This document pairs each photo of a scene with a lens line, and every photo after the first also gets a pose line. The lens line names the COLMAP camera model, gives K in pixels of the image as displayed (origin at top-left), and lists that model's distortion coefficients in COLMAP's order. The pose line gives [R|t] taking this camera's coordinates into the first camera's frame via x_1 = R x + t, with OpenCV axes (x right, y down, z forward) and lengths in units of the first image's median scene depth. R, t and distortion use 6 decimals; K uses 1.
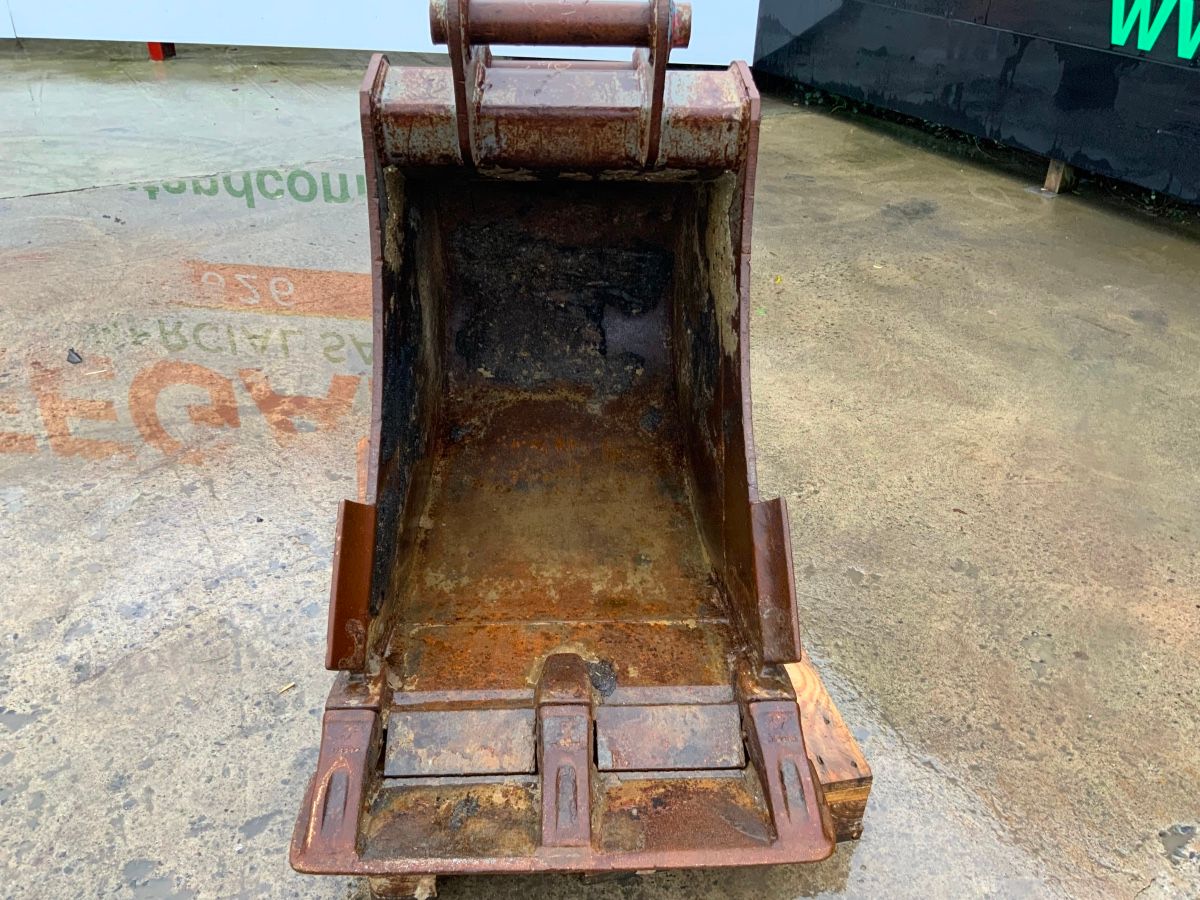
lens RADIAL K [[978.7, 0, 604.5], [0, 978.7, 481.1], [0, 0, 1]] dist [0.089853, -0.128660]
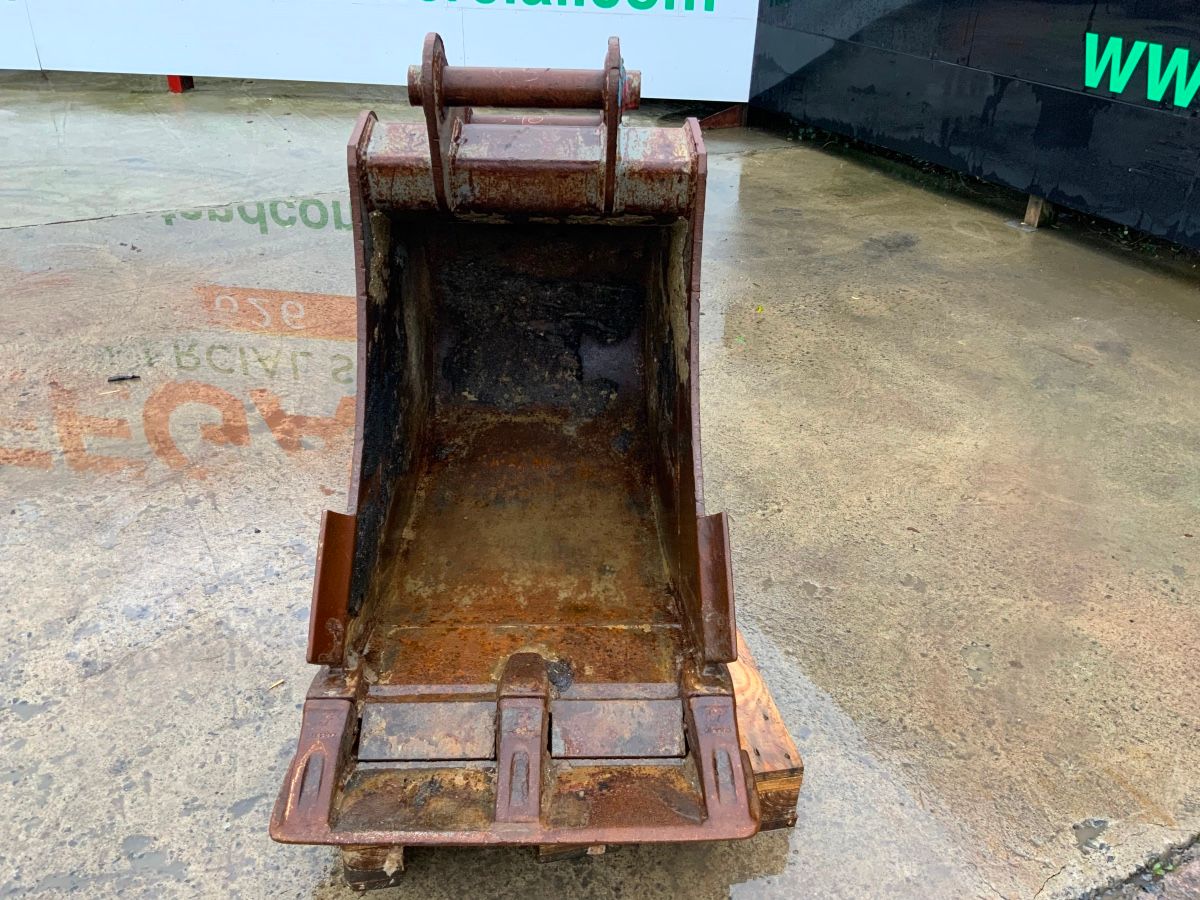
lens RADIAL K [[978.7, 0, 604.5], [0, 978.7, 481.1], [0, 0, 1]] dist [0.089853, -0.128660]
pose [[0.999885, 0.009682, -0.011688, 0.050250], [-0.009944, 0.999696, -0.022547, 0.006638], [0.011466, 0.022660, 0.999677, -0.088307]]
